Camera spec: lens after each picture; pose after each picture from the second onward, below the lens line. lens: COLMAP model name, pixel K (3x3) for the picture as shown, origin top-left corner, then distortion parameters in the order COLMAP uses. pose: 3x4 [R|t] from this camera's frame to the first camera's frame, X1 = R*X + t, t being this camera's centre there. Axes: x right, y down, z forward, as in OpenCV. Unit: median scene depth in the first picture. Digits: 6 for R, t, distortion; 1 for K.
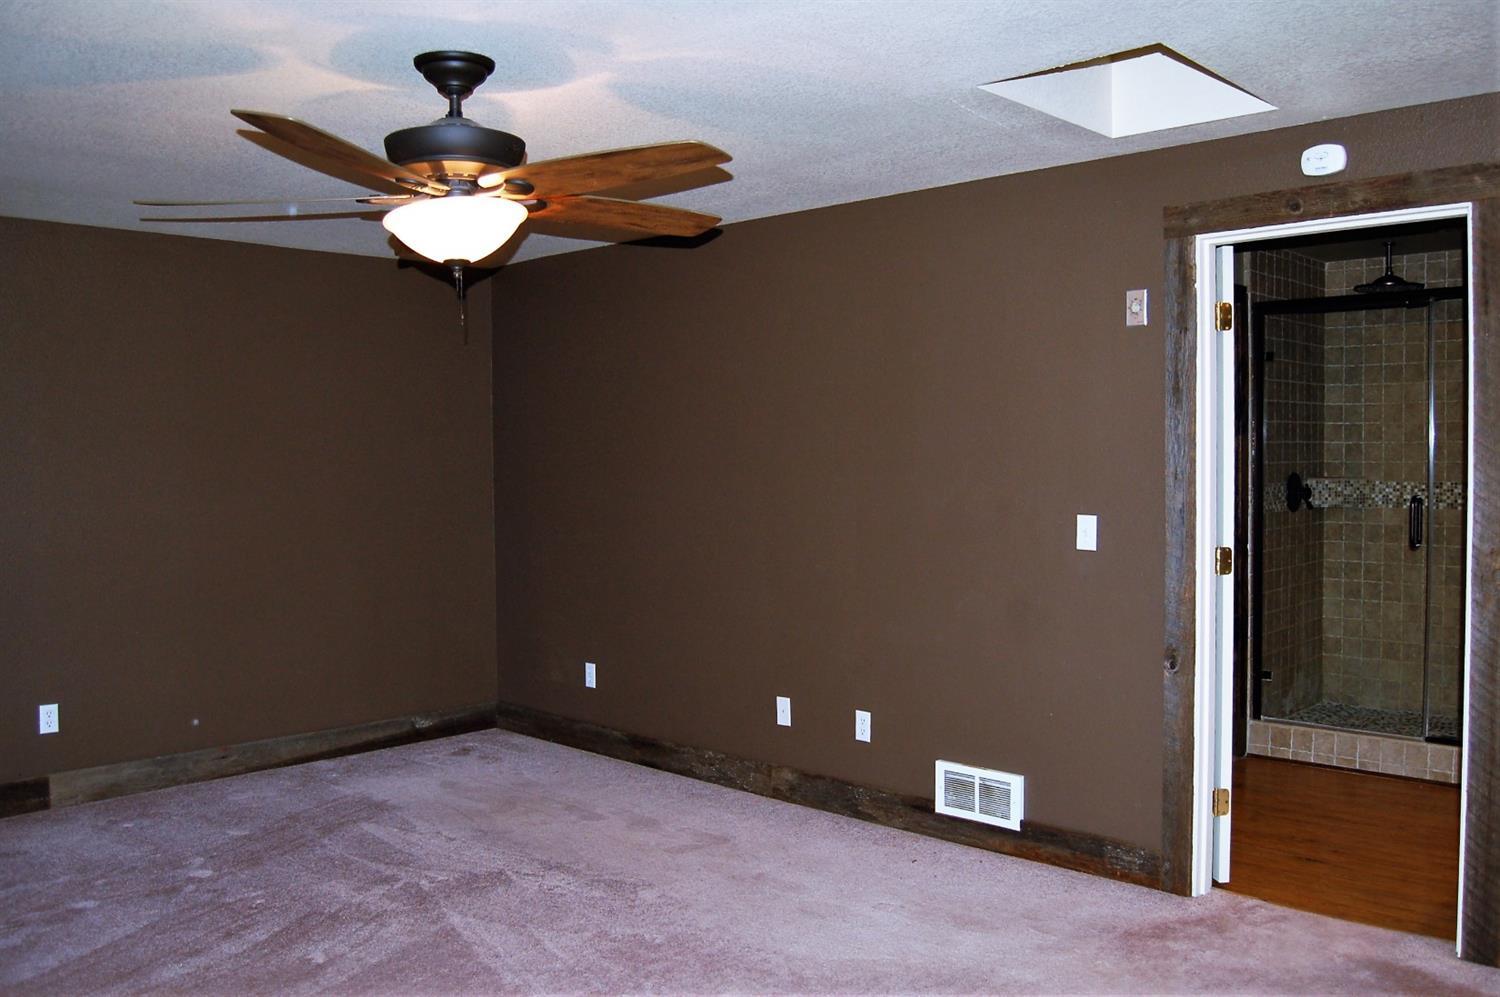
lens RADIAL K [[1224.1, 0, 750.0], [0, 1224.1, 498.5], [0, 0, 1]] dist [-0.077854, -0.007551]
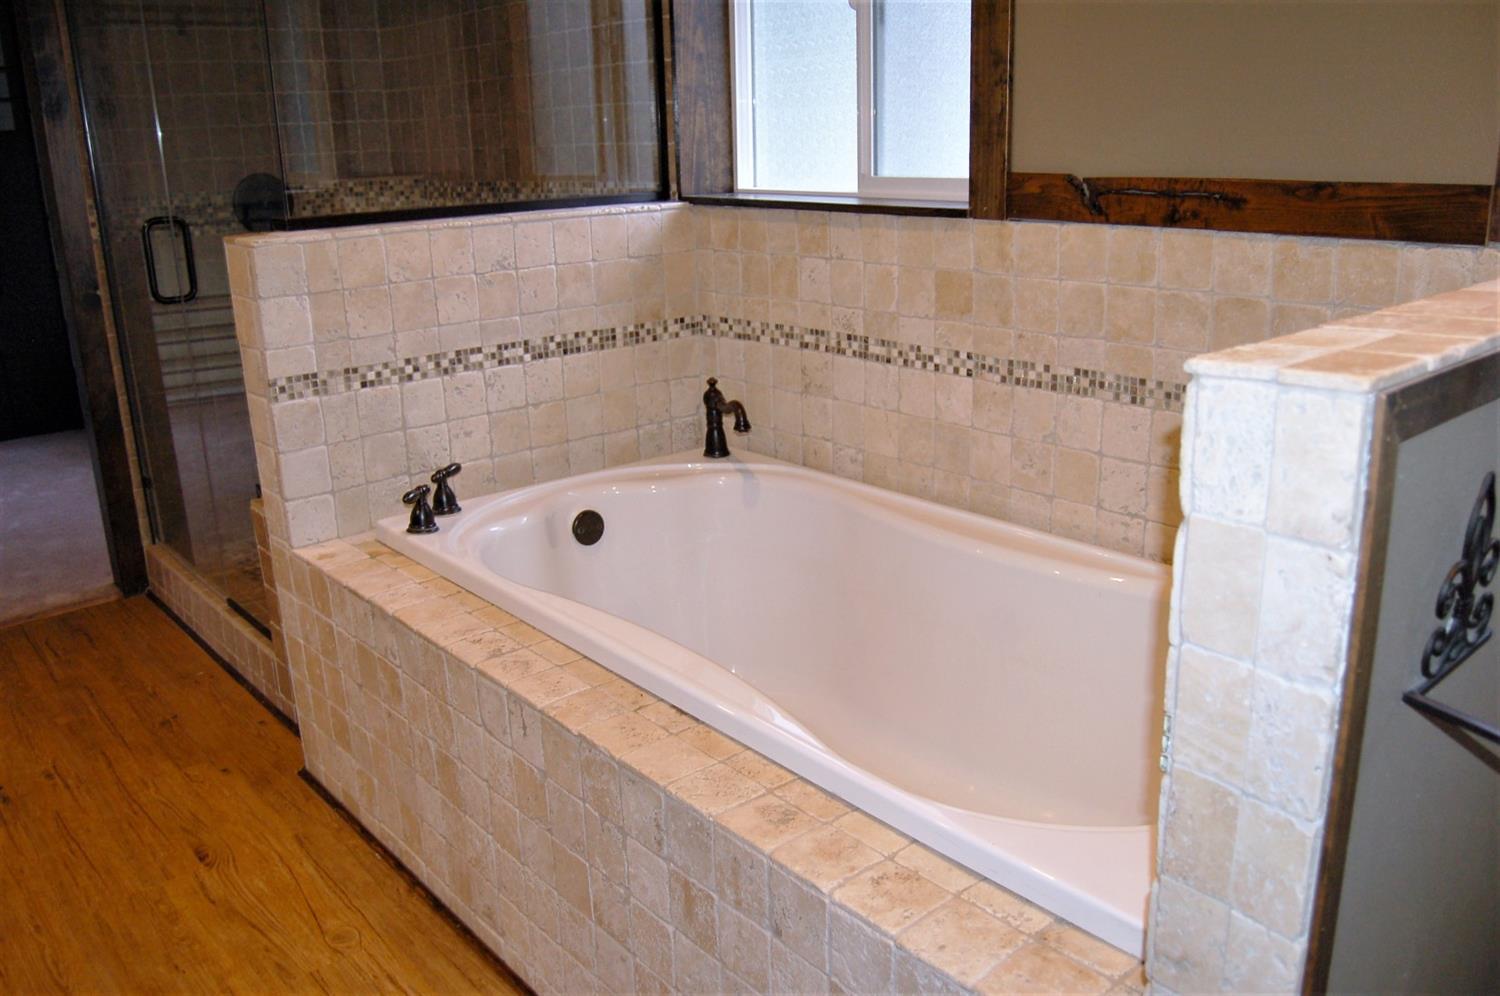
lens RADIAL K [[1224.1, 0, 750.0], [0, 1224.1, 498.0], [0, 0, 1]] dist [-0.077854, -0.007551]
pose [[0.994679, 0.013632, -0.102118, 0.766239], [0.012212, 0.968616, 0.248262, -0.008682], [0.102297, -0.248188, 0.963295, 0.344577]]
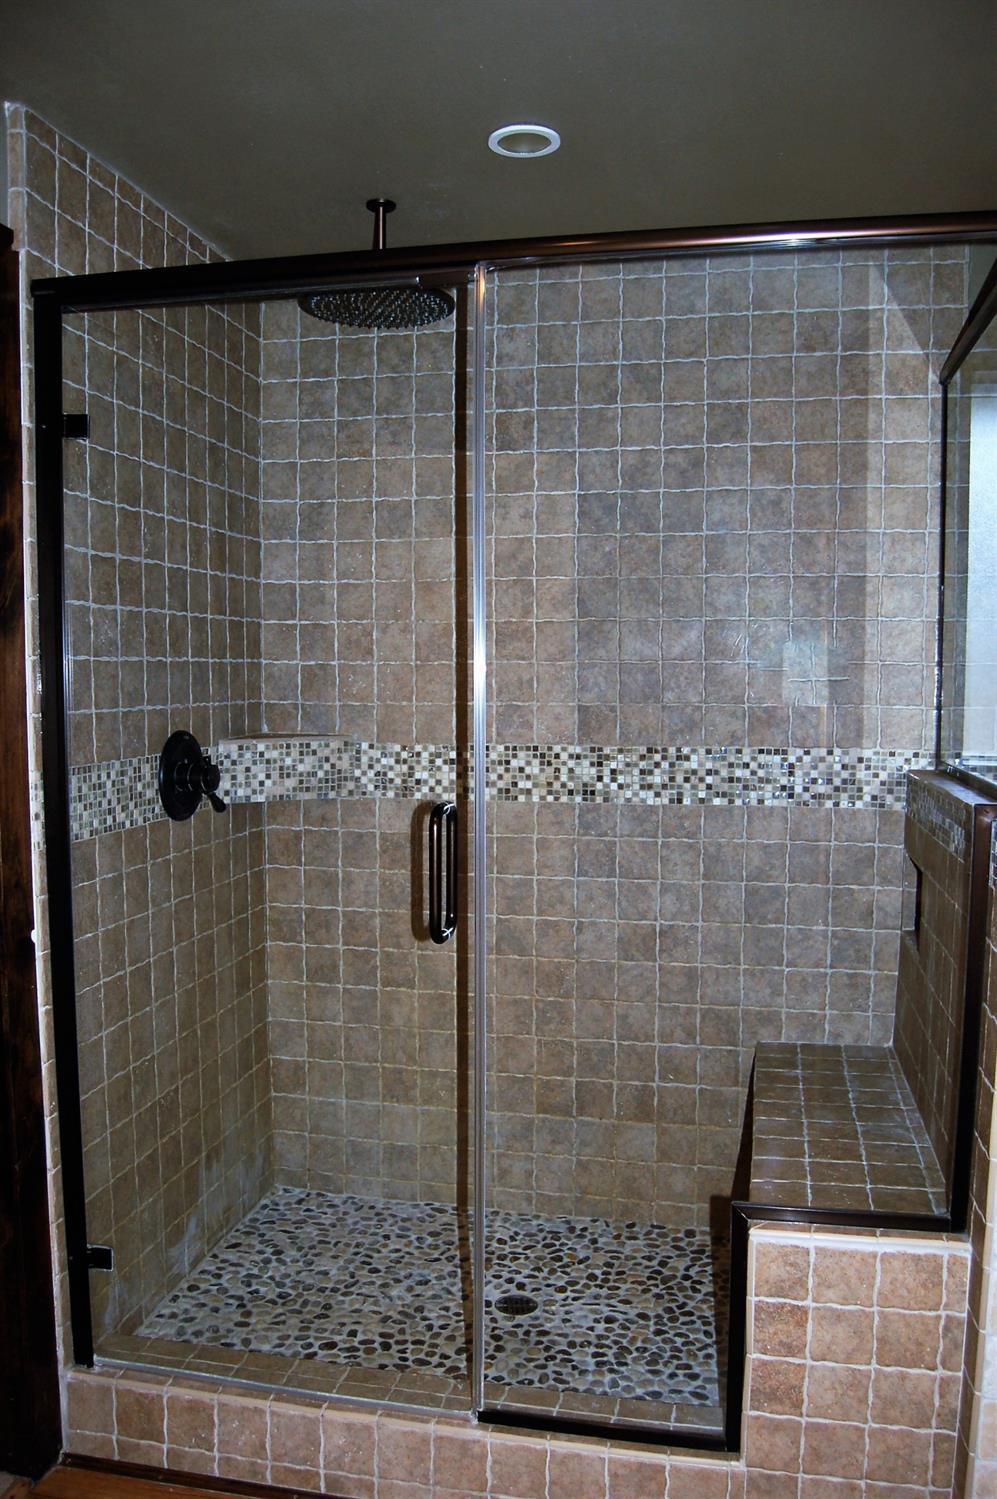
lens RADIAL K [[1223.2, 0, 498.5], [0, 1223.2, 749.5], [0, 0, 1]] dist [-0.077854, -0.007551]
pose [[0.845228, -0.023347, 0.533896, 0.306021], [0.012221, 0.999628, 0.024366, -0.023202], [-0.534266, -0.014070, 0.845199, 0.553737]]
